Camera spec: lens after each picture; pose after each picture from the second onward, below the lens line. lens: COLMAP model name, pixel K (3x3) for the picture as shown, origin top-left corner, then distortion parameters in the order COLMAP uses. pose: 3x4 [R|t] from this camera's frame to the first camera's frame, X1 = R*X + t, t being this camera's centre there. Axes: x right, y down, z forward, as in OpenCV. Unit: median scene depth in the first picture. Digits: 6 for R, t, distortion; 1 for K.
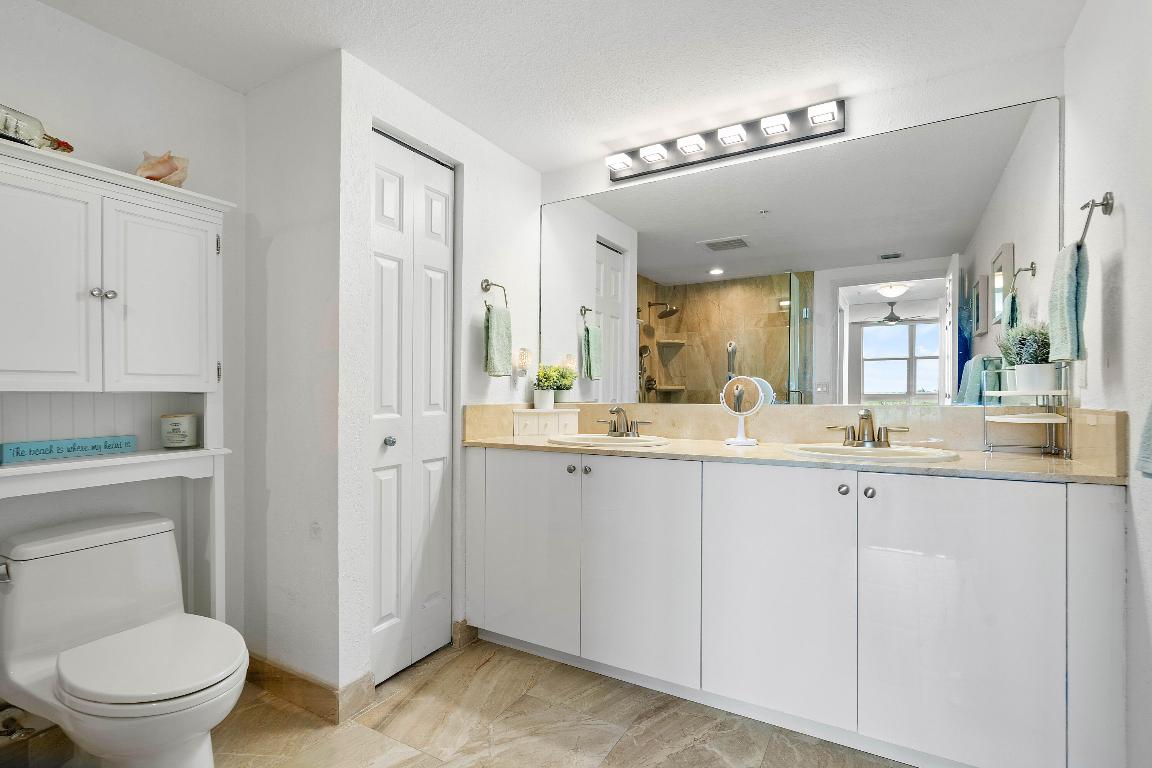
lens RADIAL K [[558.3, 0, 575.8], [0, 558.3, 392.0], [0, 0, 1]] dist [0.007680, 0.002690]
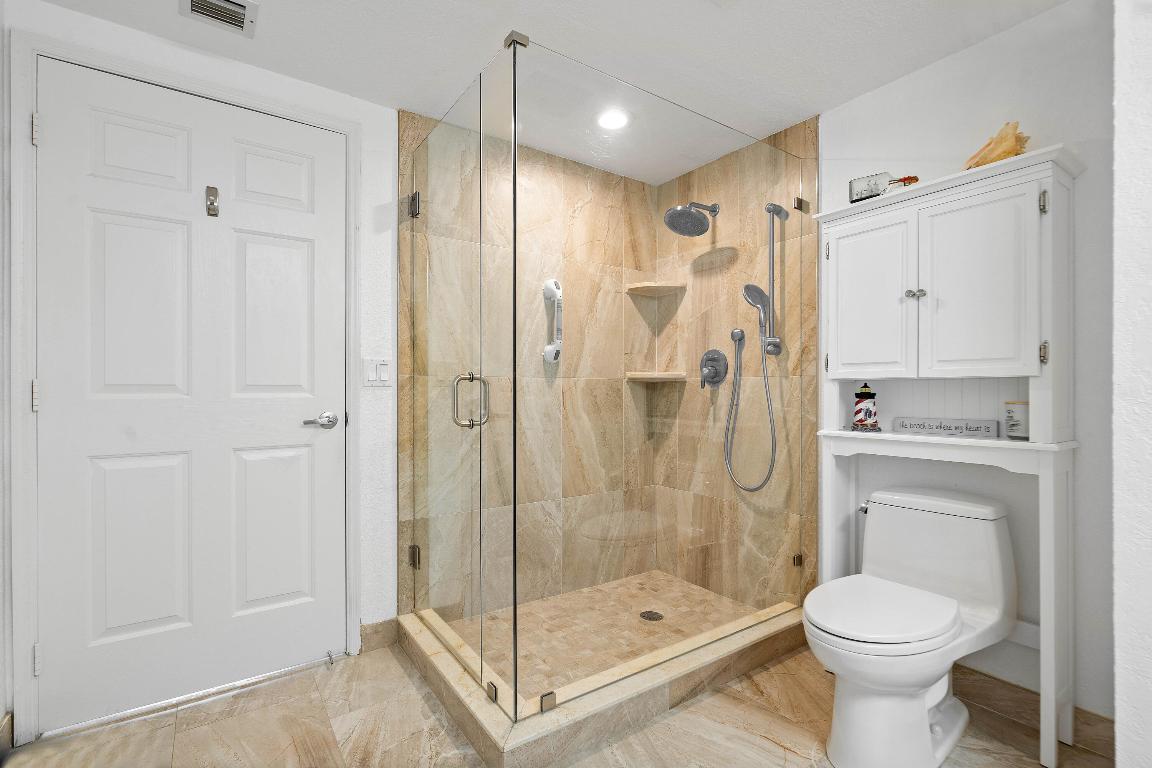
lens RADIAL K [[529.4, 0, 575.9], [0, 529.4, 385.5], [0, 0, 1]] dist [-0.003770, -0.000391]
pose [[-0.413039, -0.004768, -0.910701, 0.402697], [0.002662, 0.999976, -0.006443, 0.019010], [0.910709, -0.005085, -0.413016, 0.731314]]
